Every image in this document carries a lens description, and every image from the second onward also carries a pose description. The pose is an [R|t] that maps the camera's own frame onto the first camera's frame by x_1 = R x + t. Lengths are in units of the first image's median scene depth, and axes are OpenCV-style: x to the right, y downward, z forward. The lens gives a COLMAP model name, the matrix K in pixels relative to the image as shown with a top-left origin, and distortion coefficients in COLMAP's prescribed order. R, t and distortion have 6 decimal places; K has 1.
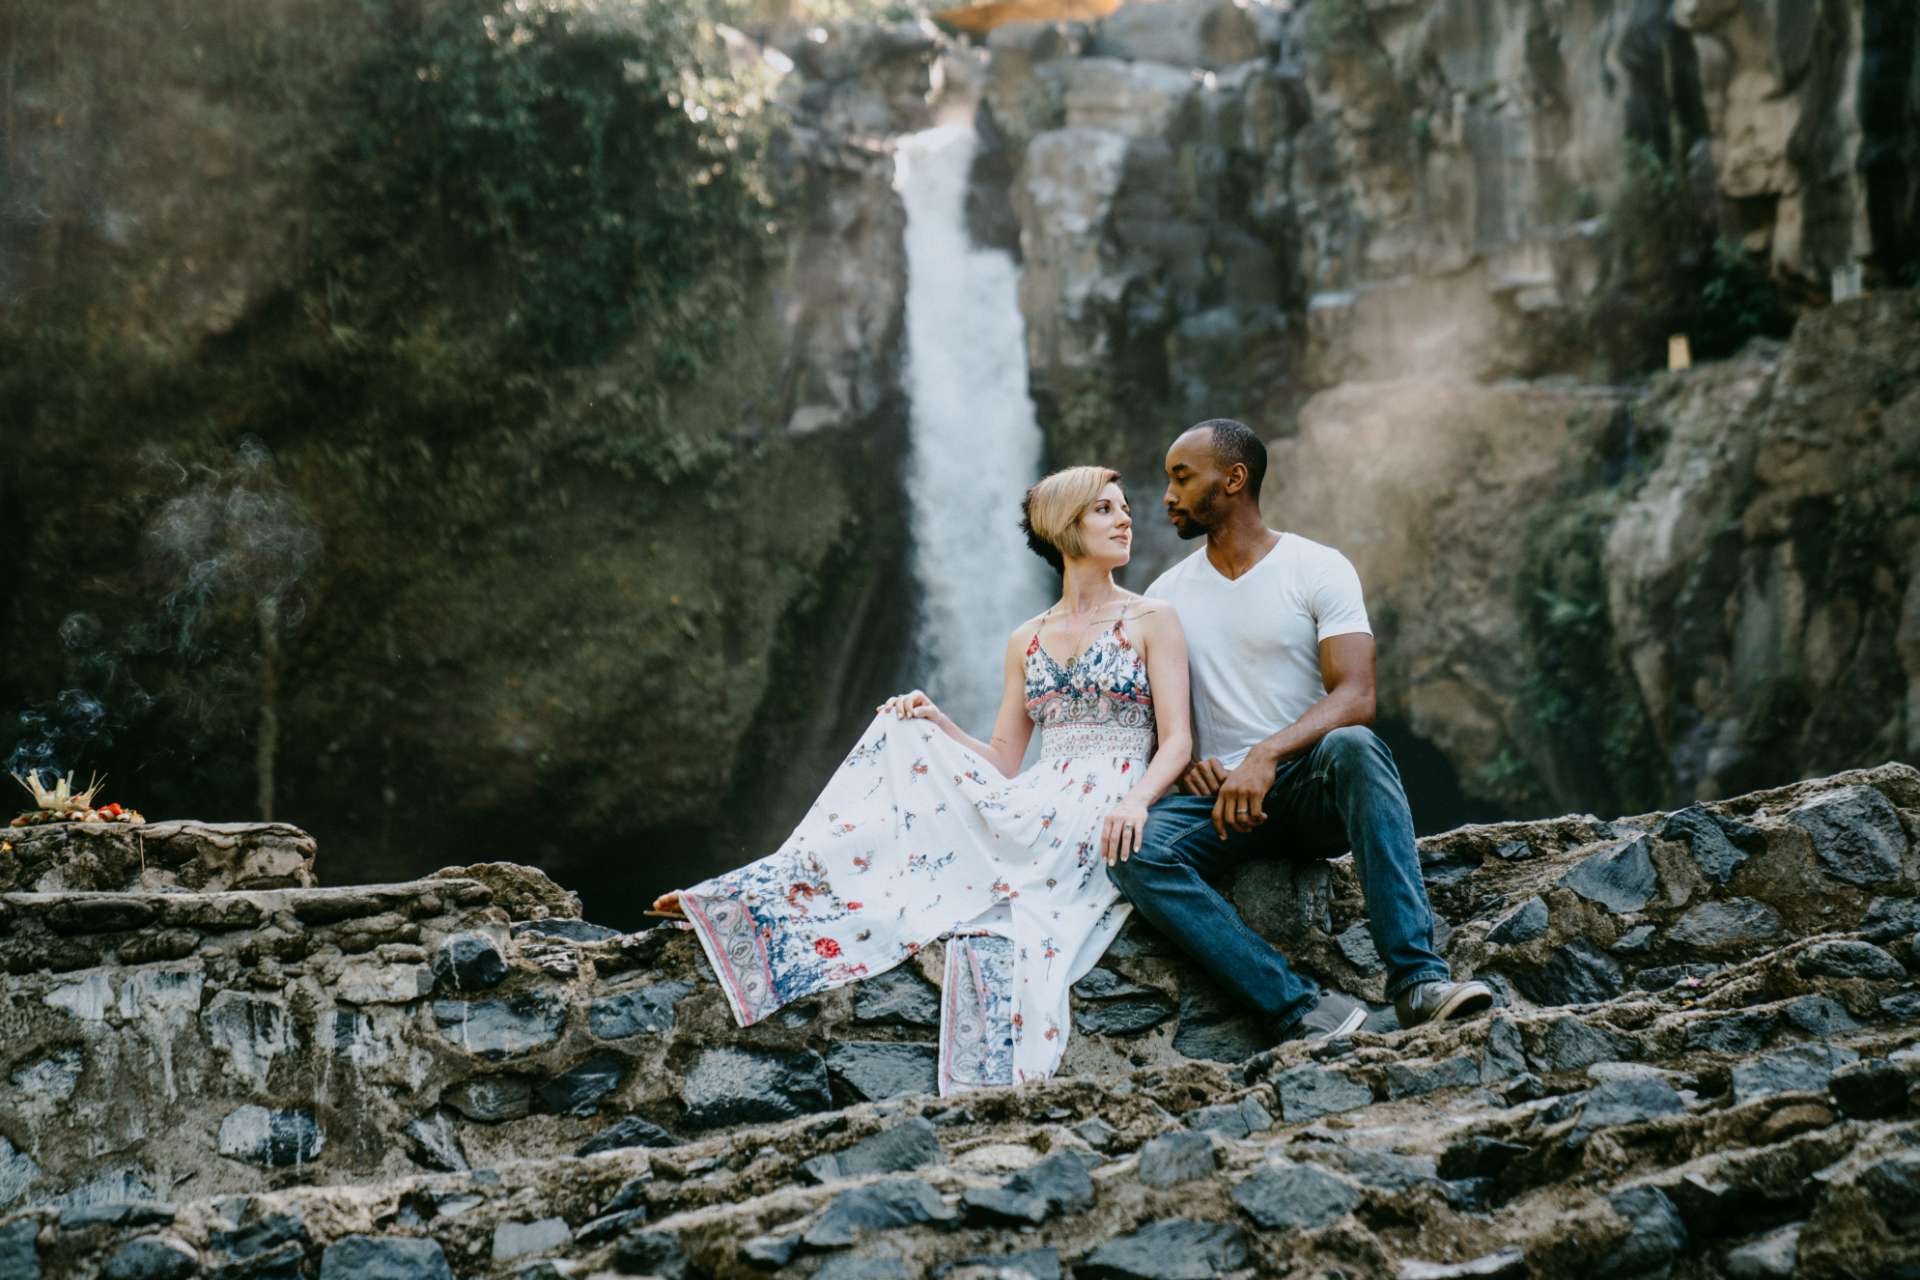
lens RADIAL K [[3671.8, 0, 962.3], [0, 3671.8, 639.5], [0, 0, 1]] dist [0.349468, 0.257498]
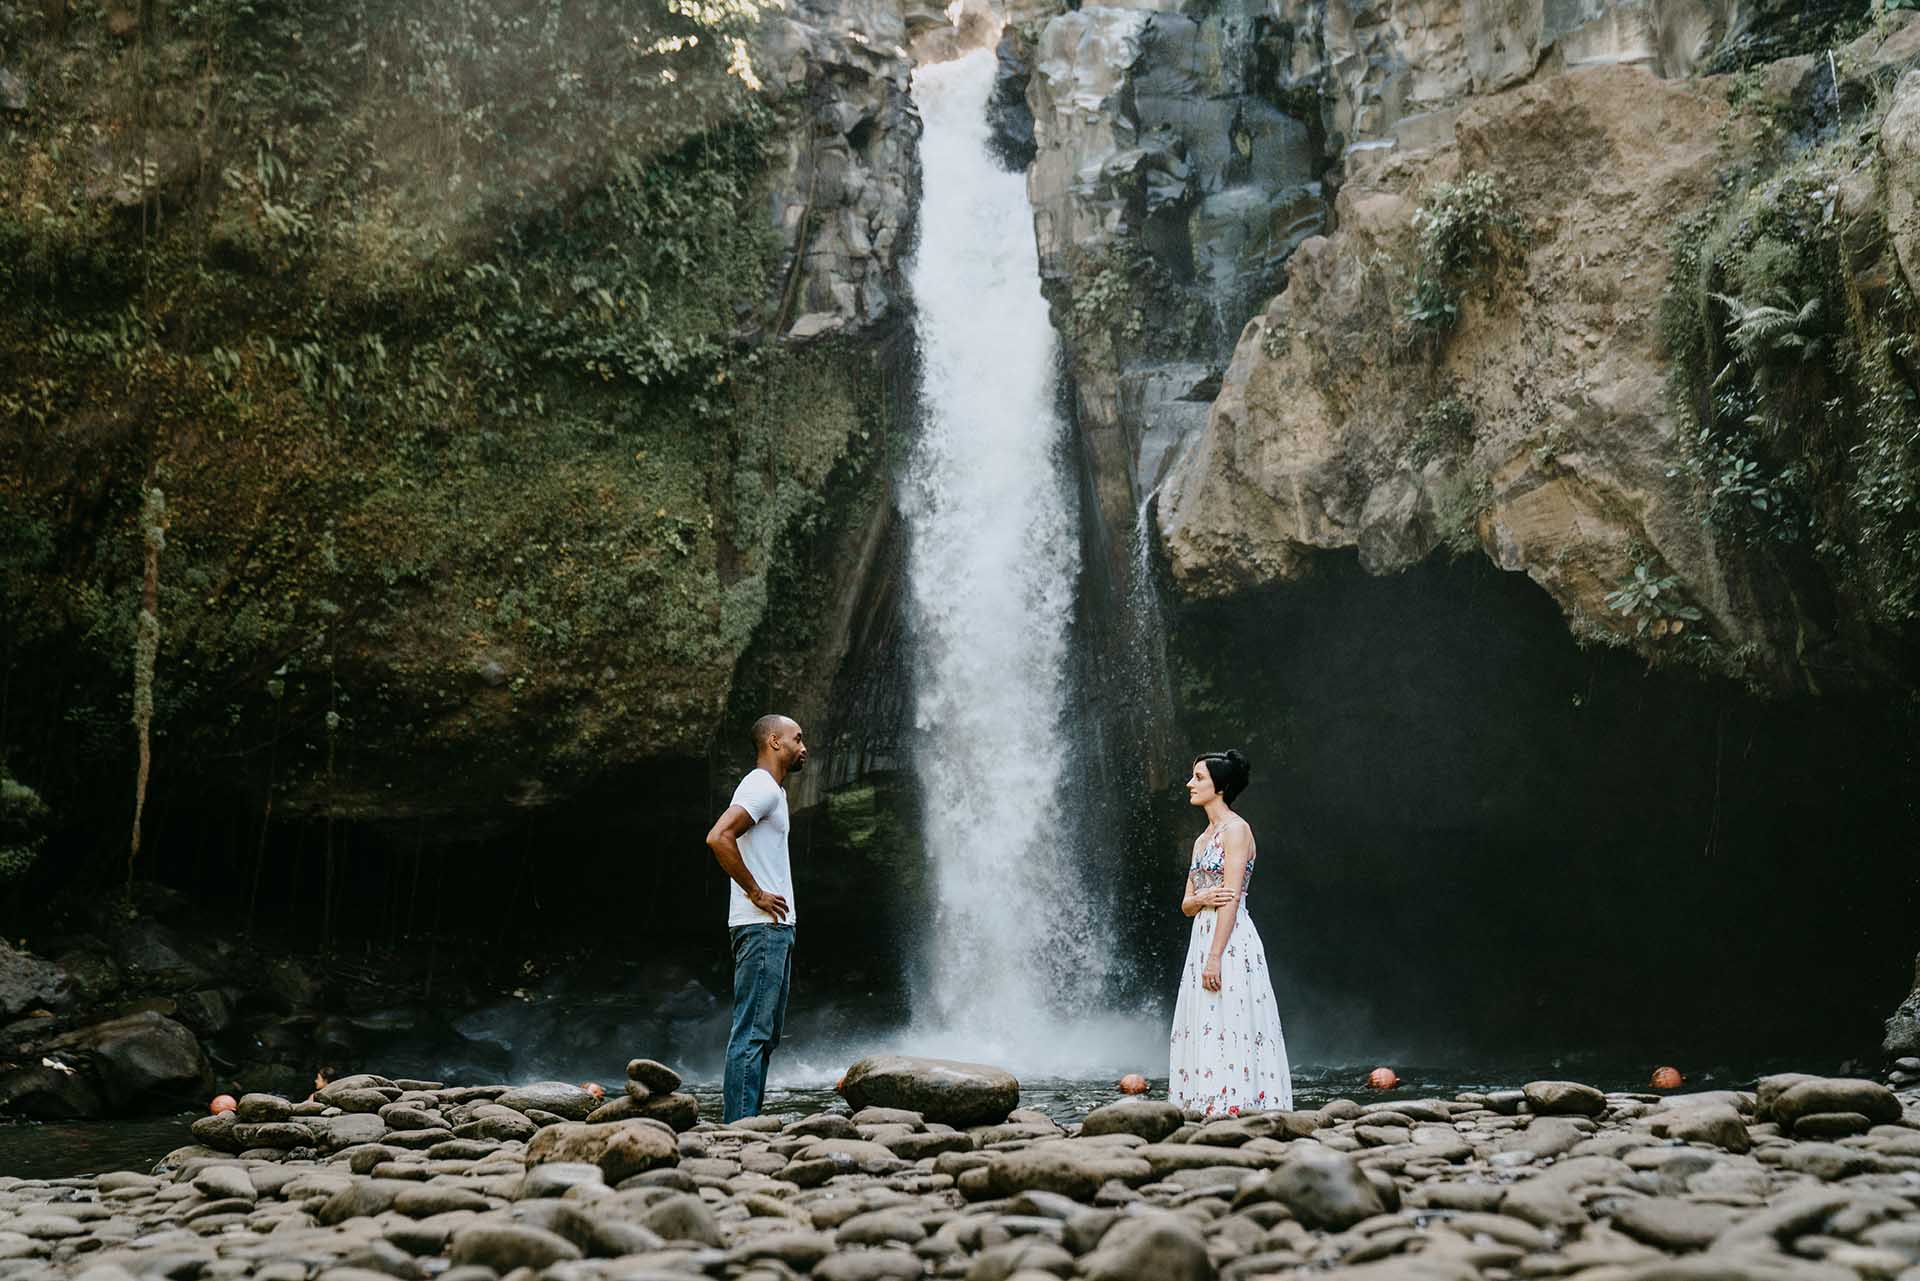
lens RADIAL K [[2411.9, 0, 965.4], [0, 2411.9, 641.1], [0, 0, 1]] dist [0.090702, 0.340741]
pose [[0.998018, -0.015171, -0.061080, 0.035306], [0.013212, 0.999389, -0.032357, 0.042512], [0.061534, 0.031485, 0.997608, 0.401048]]
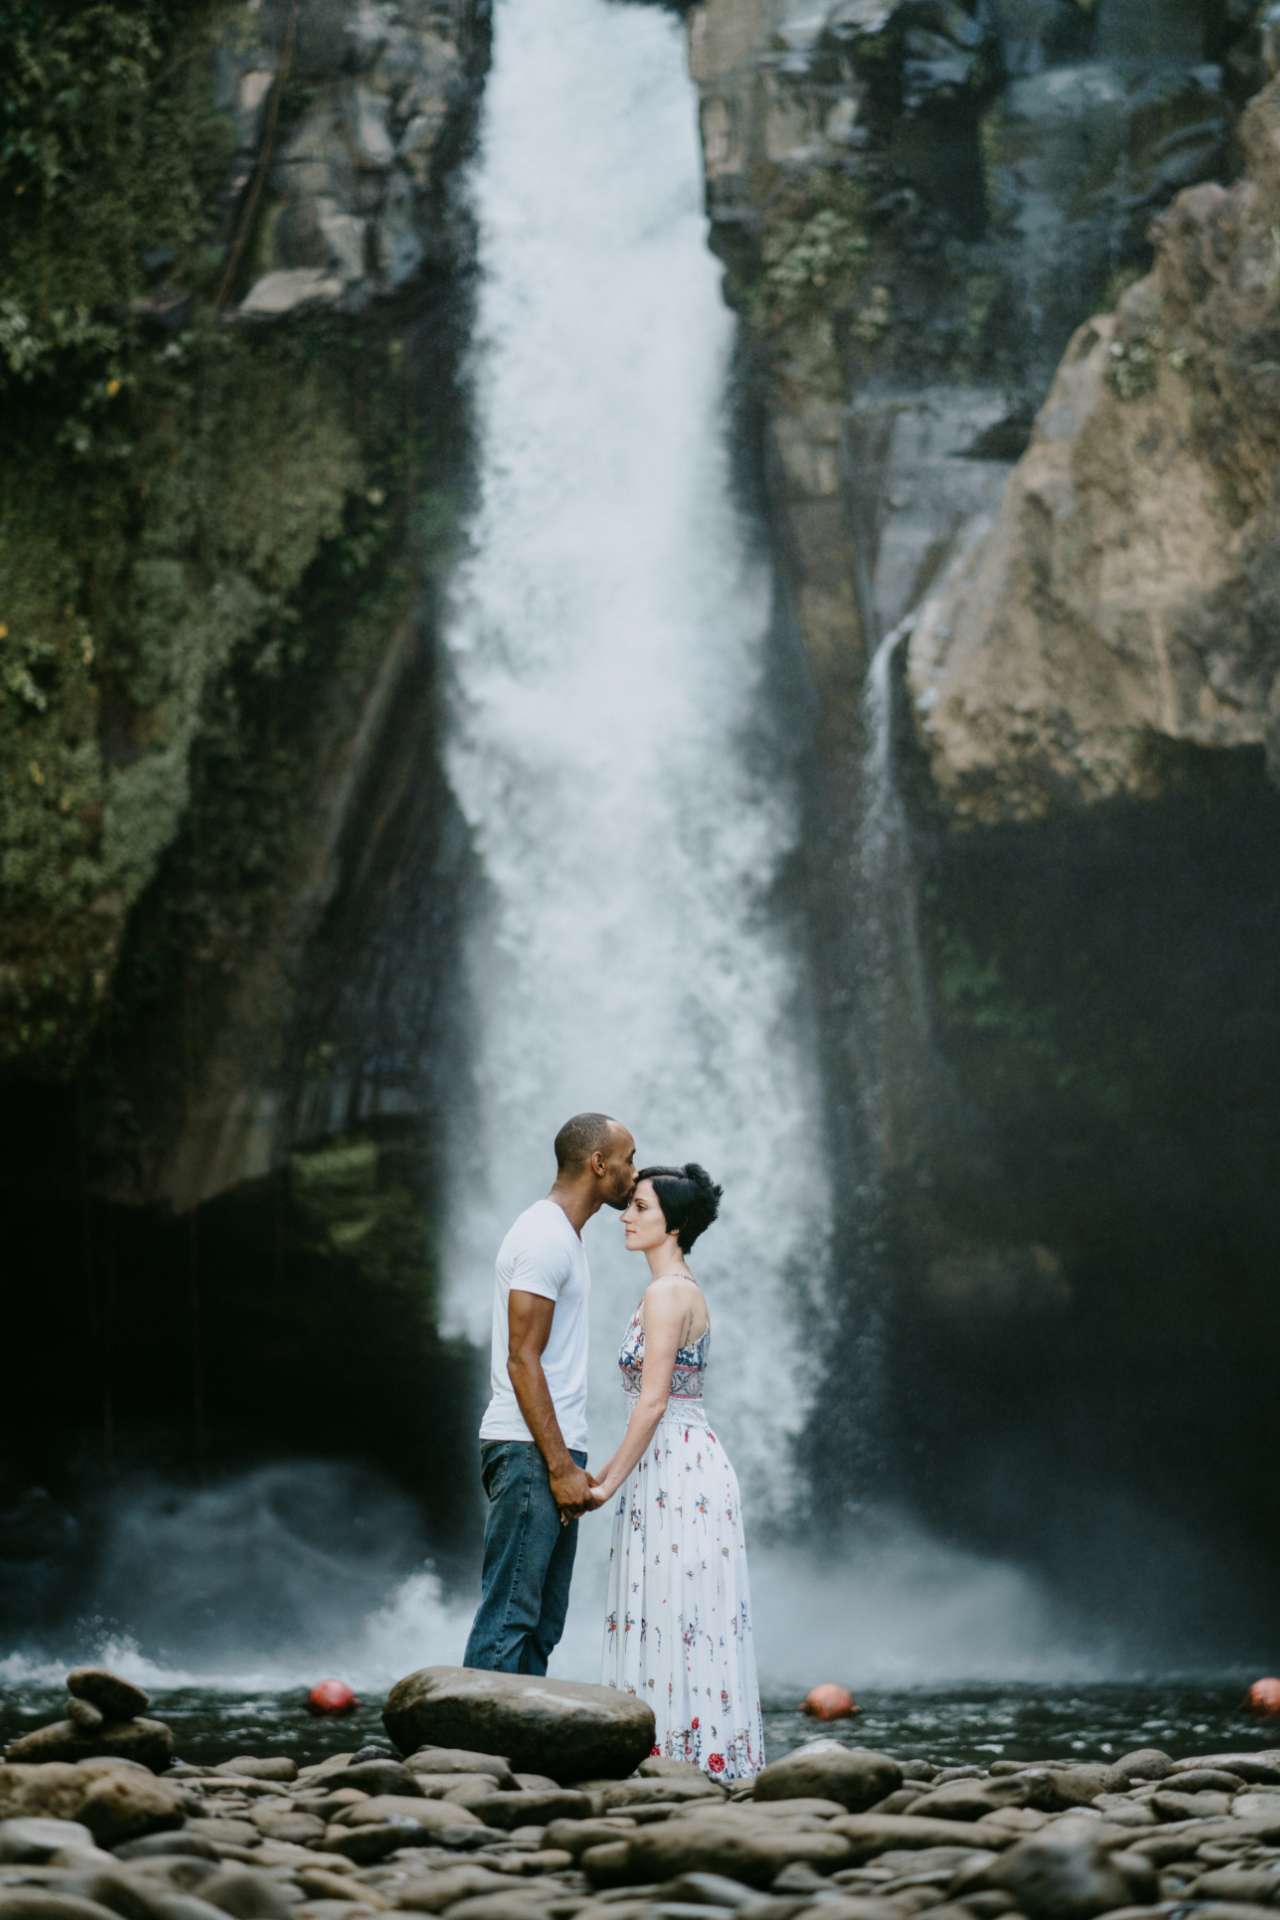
lens RADIAL K [[4605.3, 0, 603.3], [0, 4605.3, 956.7], [0, 0, 1]] dist [0.112853, -2.390319]
pose [[0.998816, 0.011860, -0.047176, 0.035327], [-0.012231, 0.999896, -0.007580, 0.037690], [0.047081, 0.008148, 0.998858, 0.375074]]
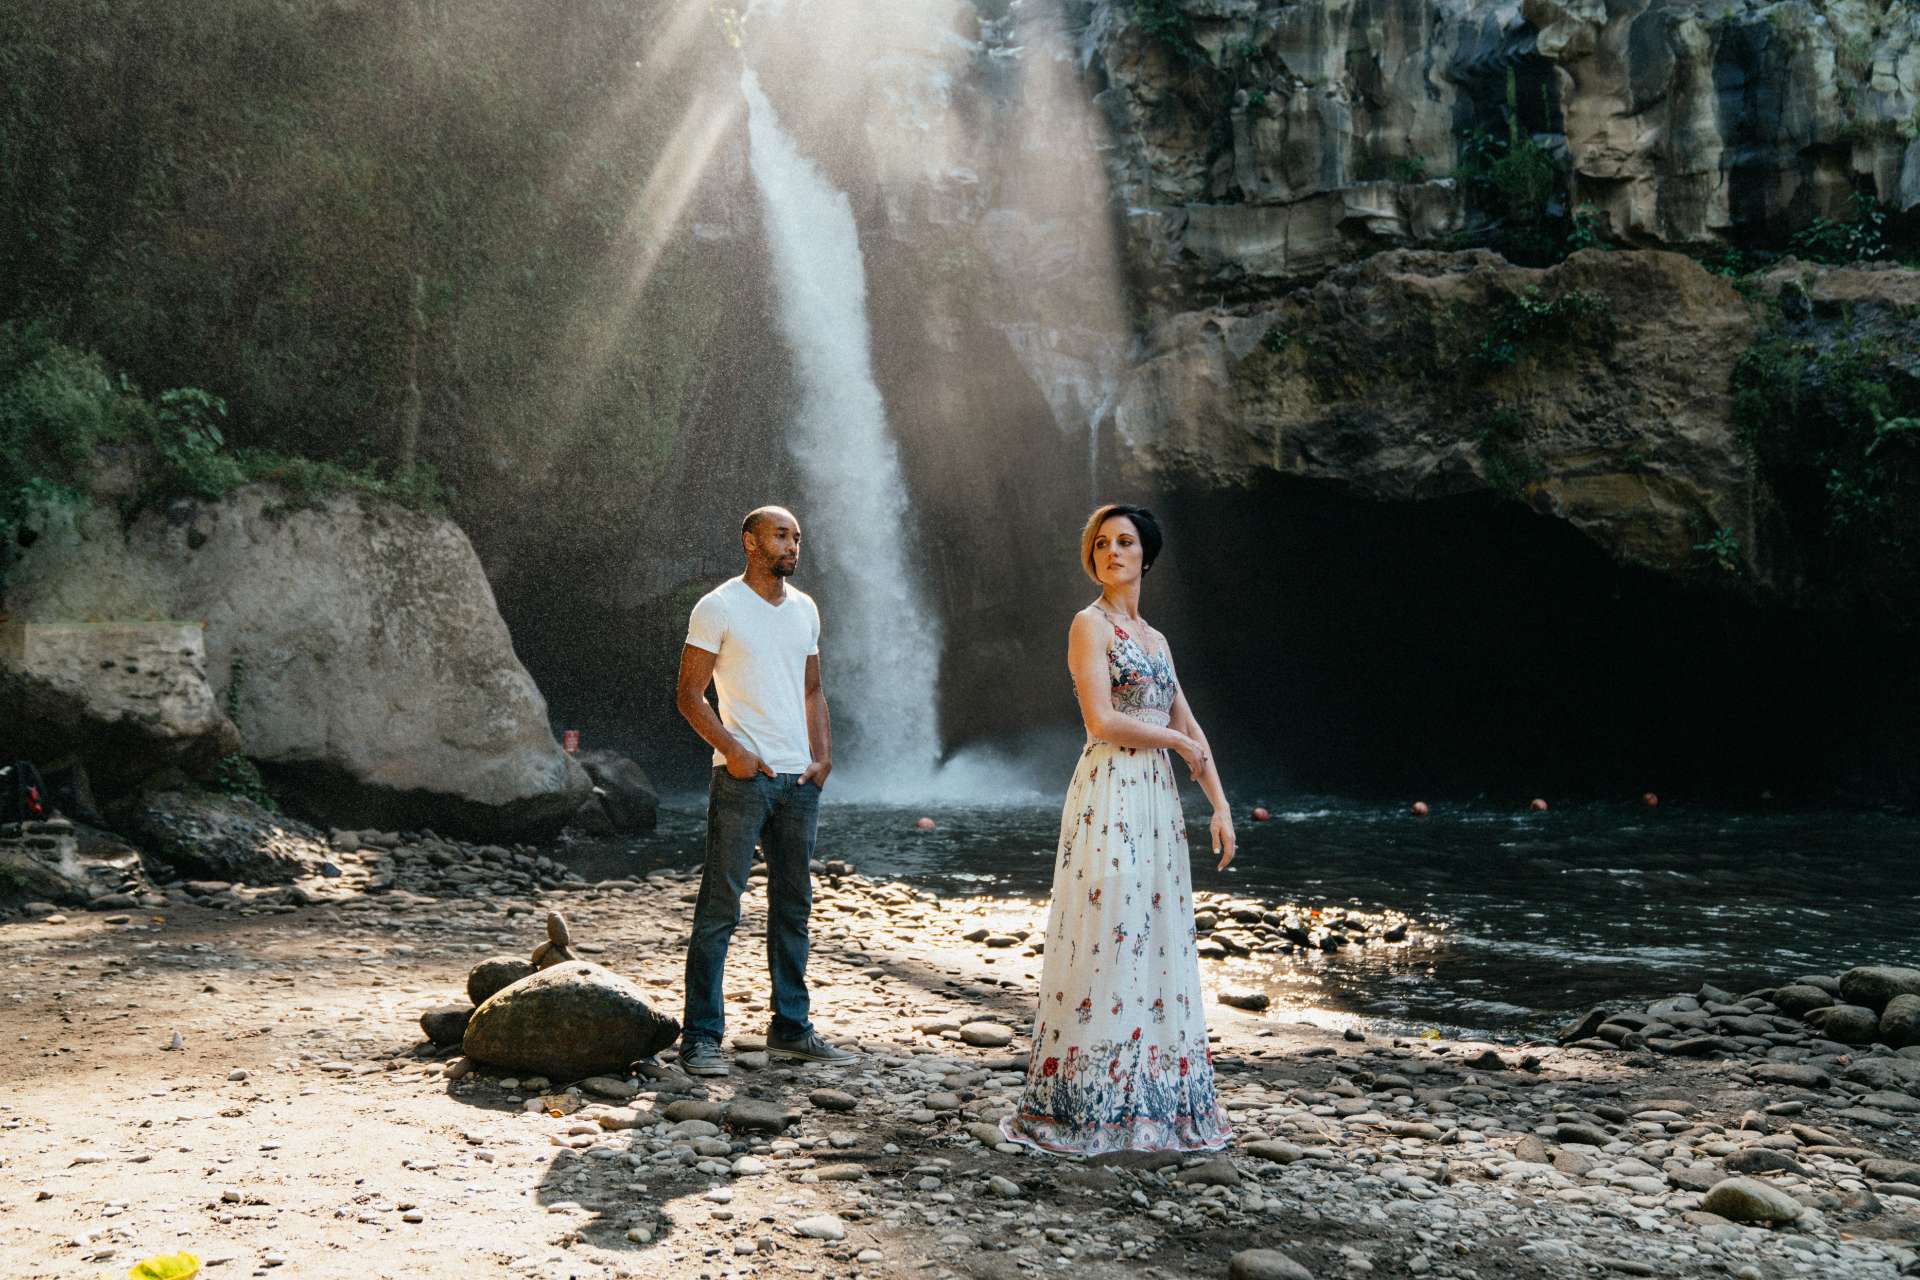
lens RADIAL K [[1588.3, 0, 962.3], [0, 1588.3, 617.8], [0, 0, 1]] dist [-0.108864, 0.137995]
pose [[0.807067, 0.062036, 0.587192, -0.283693], [-0.086930, 0.996113, 0.014243, 0.055844], [-0.584026, -0.062539, 0.809322, 0.529495]]
